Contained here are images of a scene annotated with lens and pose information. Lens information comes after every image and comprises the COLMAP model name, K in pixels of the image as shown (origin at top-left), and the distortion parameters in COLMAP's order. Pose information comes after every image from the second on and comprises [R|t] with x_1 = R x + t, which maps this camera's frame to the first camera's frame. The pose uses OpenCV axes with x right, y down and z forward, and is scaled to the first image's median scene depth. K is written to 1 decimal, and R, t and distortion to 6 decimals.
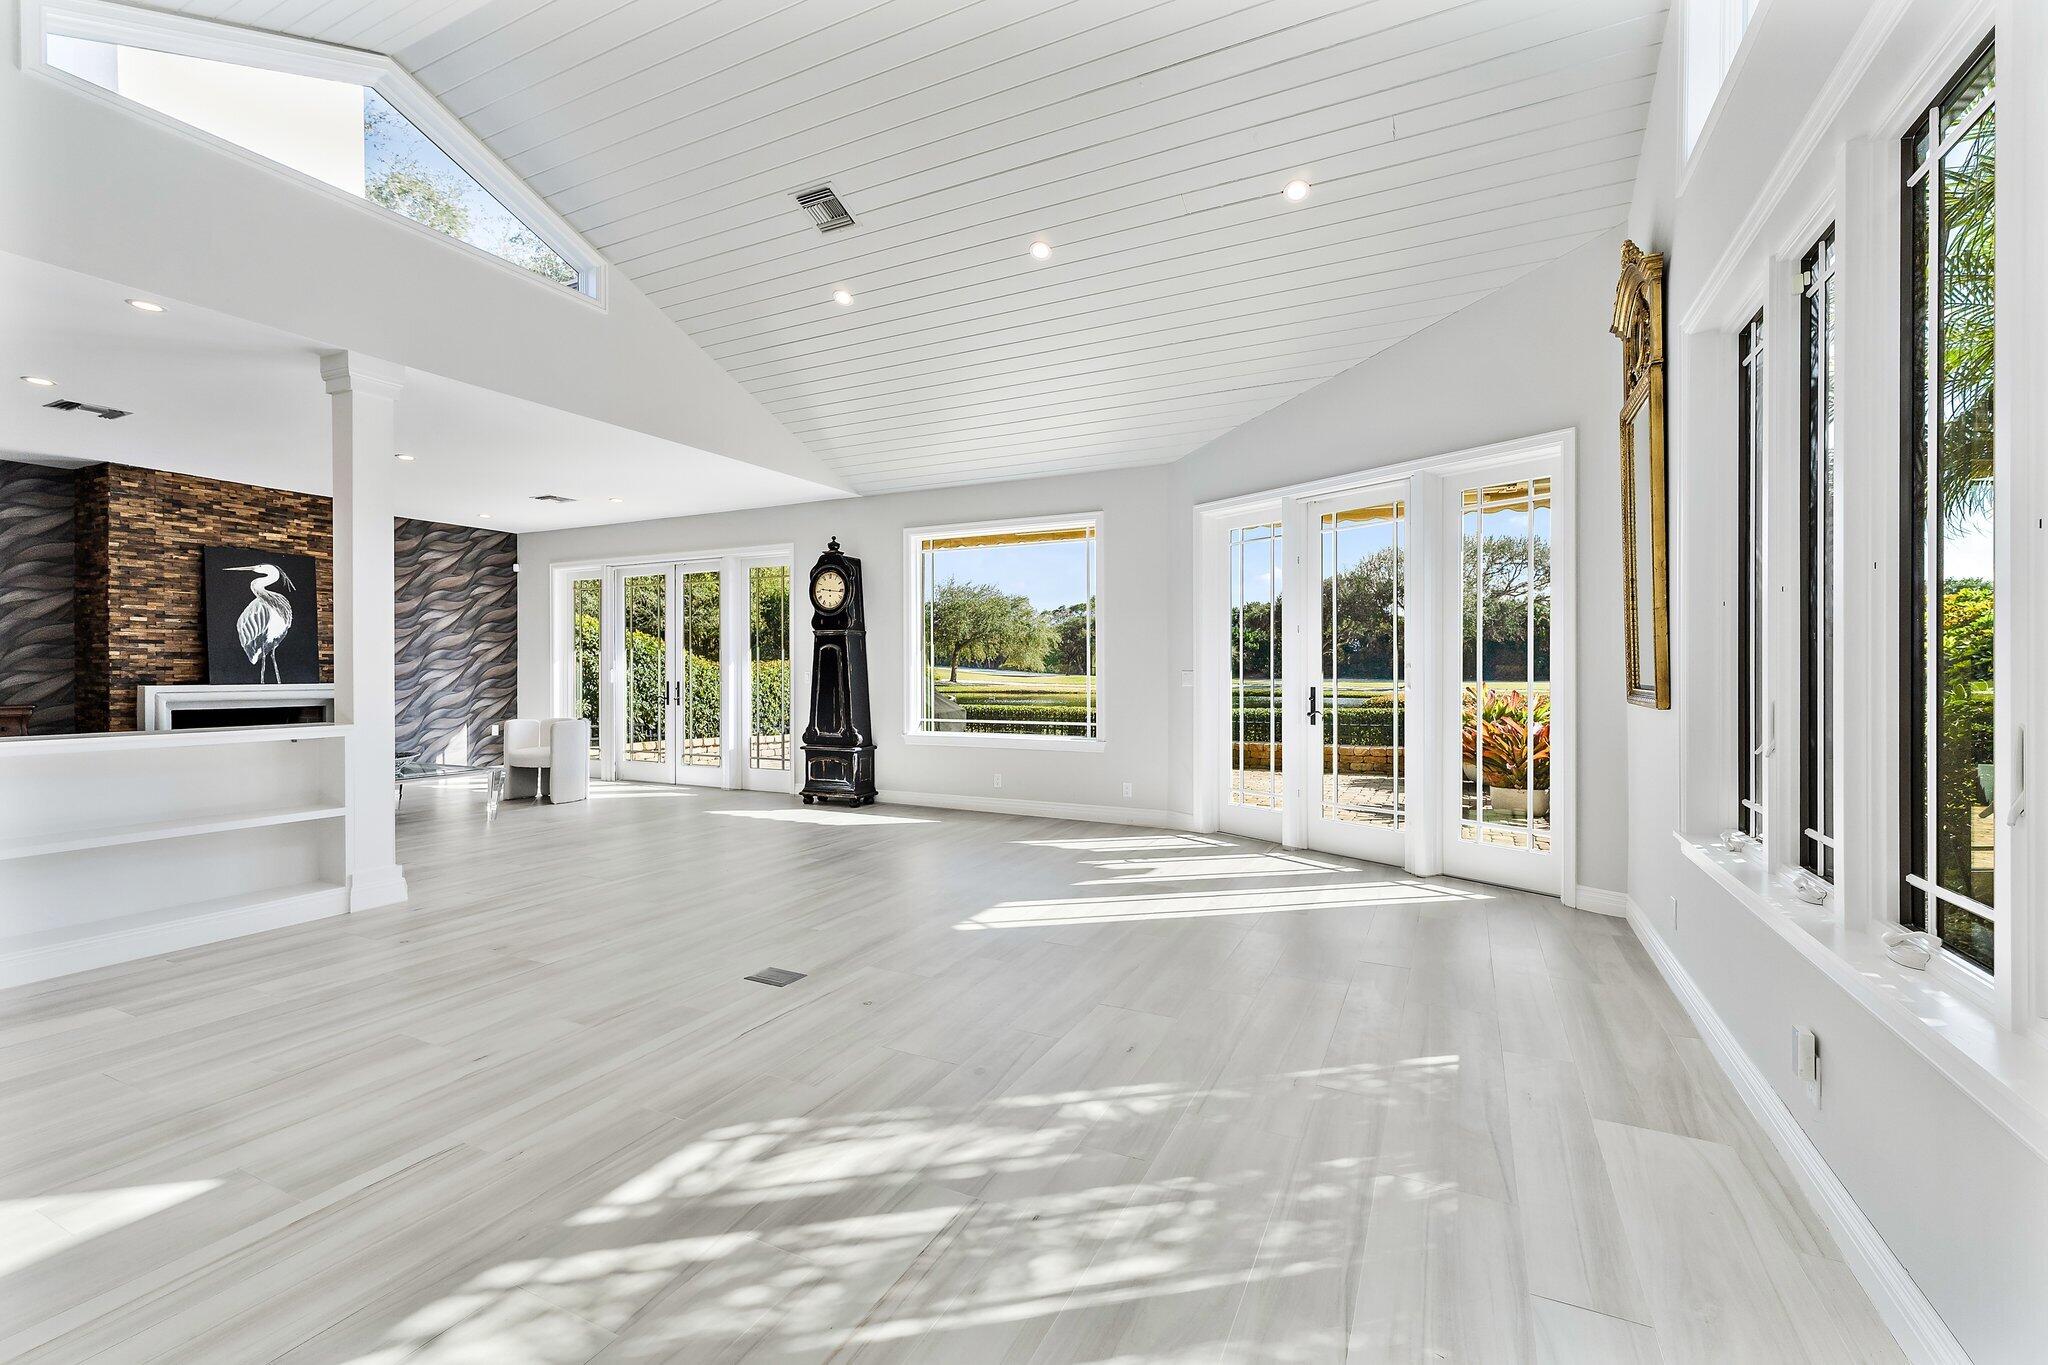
lens RADIAL K [[871.1, 0, 1036.4], [0, 871.1, 674.7], [0, 0, 1]] dist [0.005967, 0.000060]
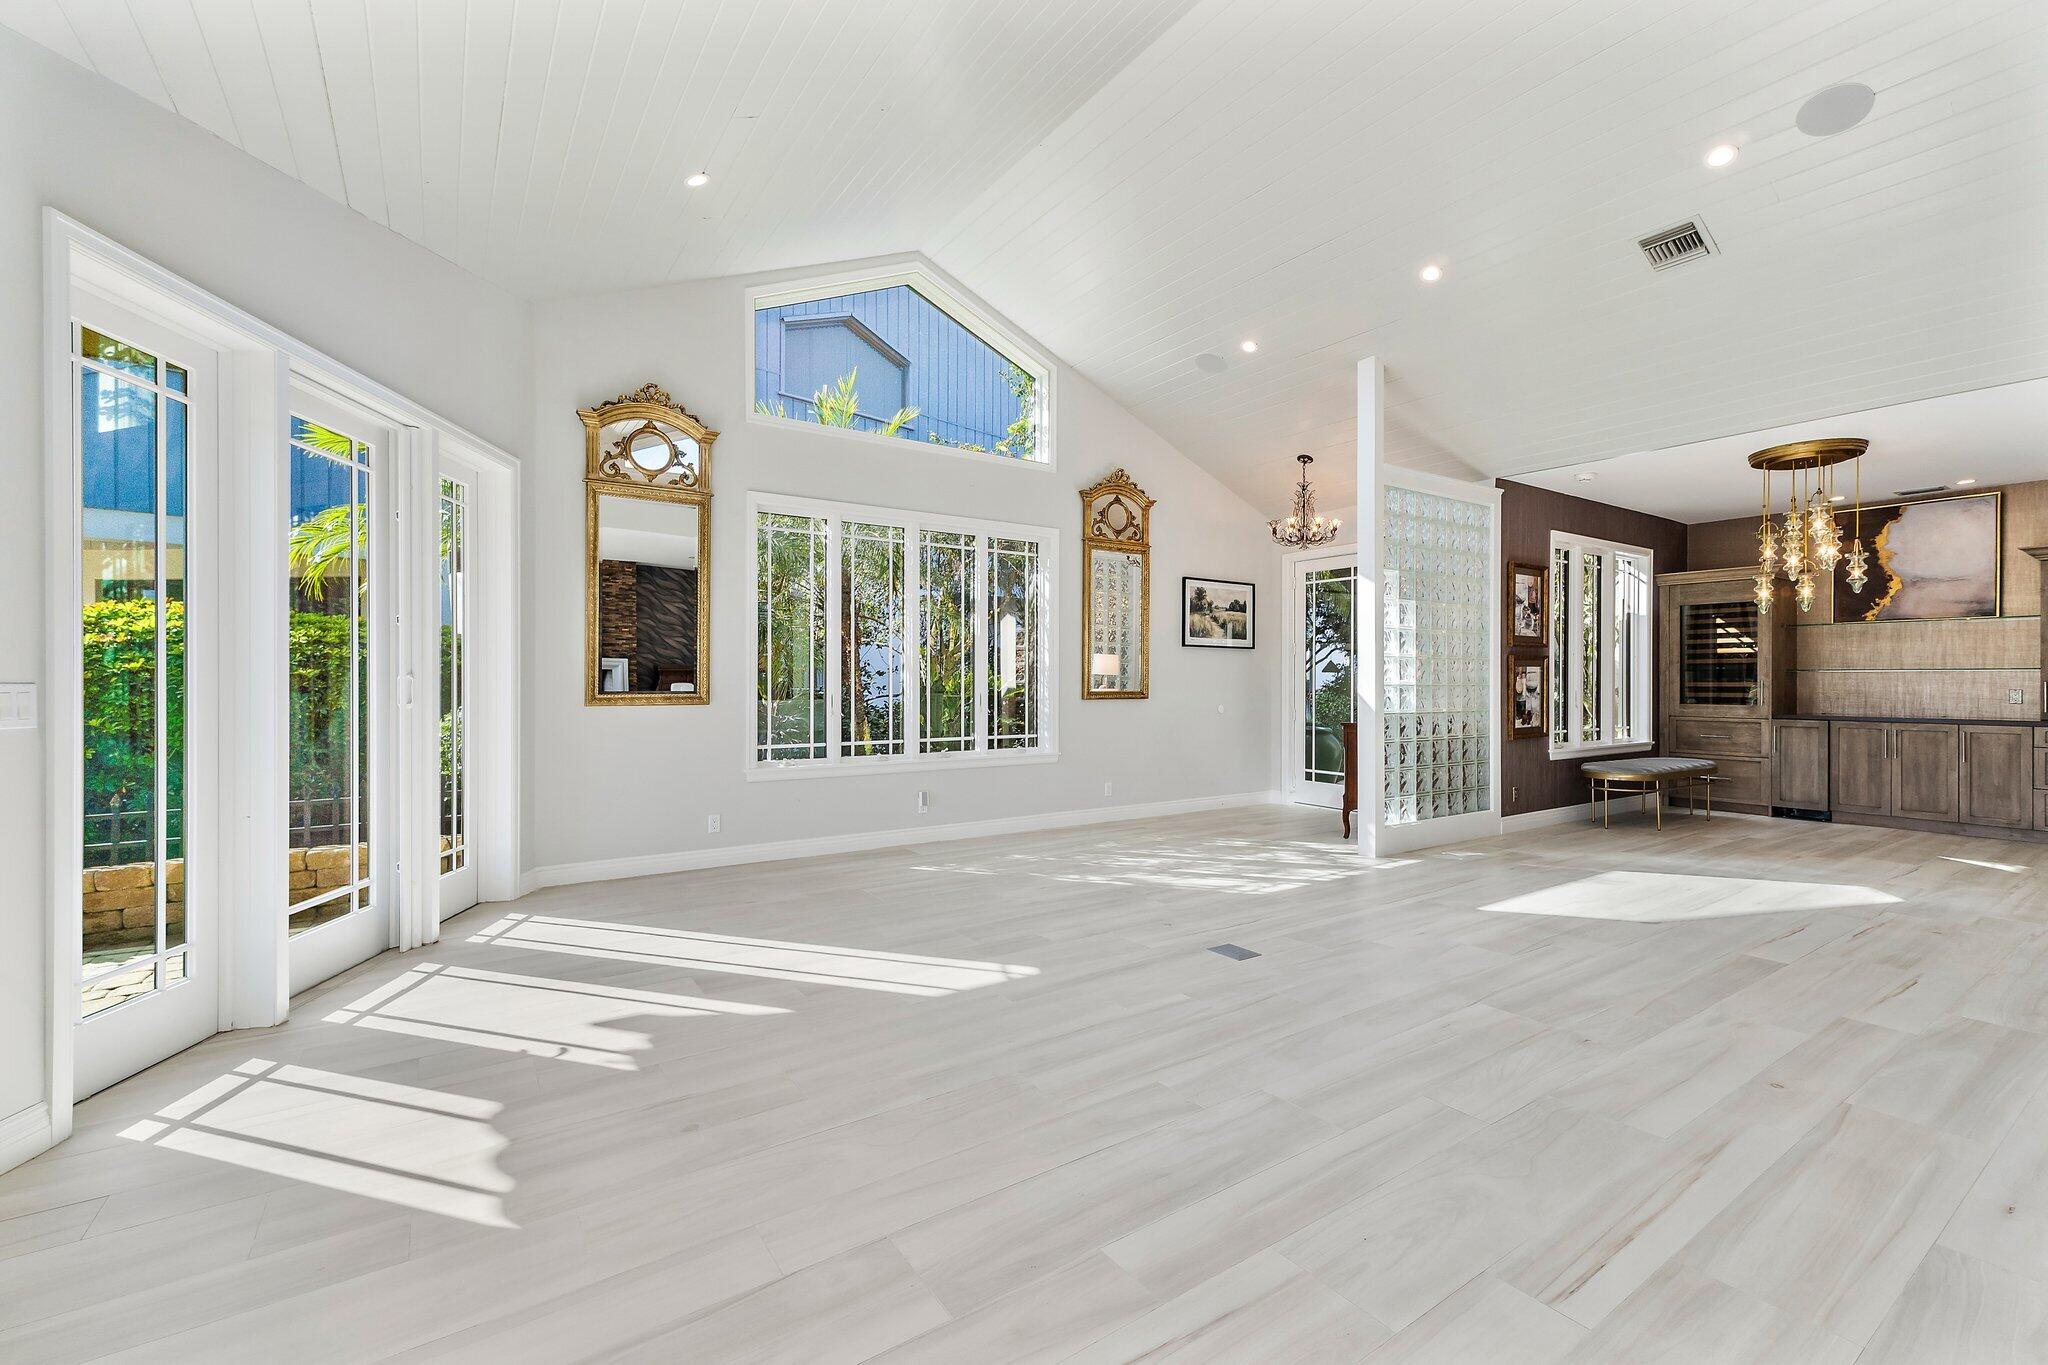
lens RADIAL K [[871.1, 0, 1036.4], [0, 871.1, 674.7], [0, 0, 1]] dist [0.005967, 0.000060]
pose [[-0.871352, 0.002313, 0.490652, -0.298395], [0.003037, 0.999995, 0.000678, -0.007069], [-0.490649, 0.002081, -0.871355, 0.997713]]
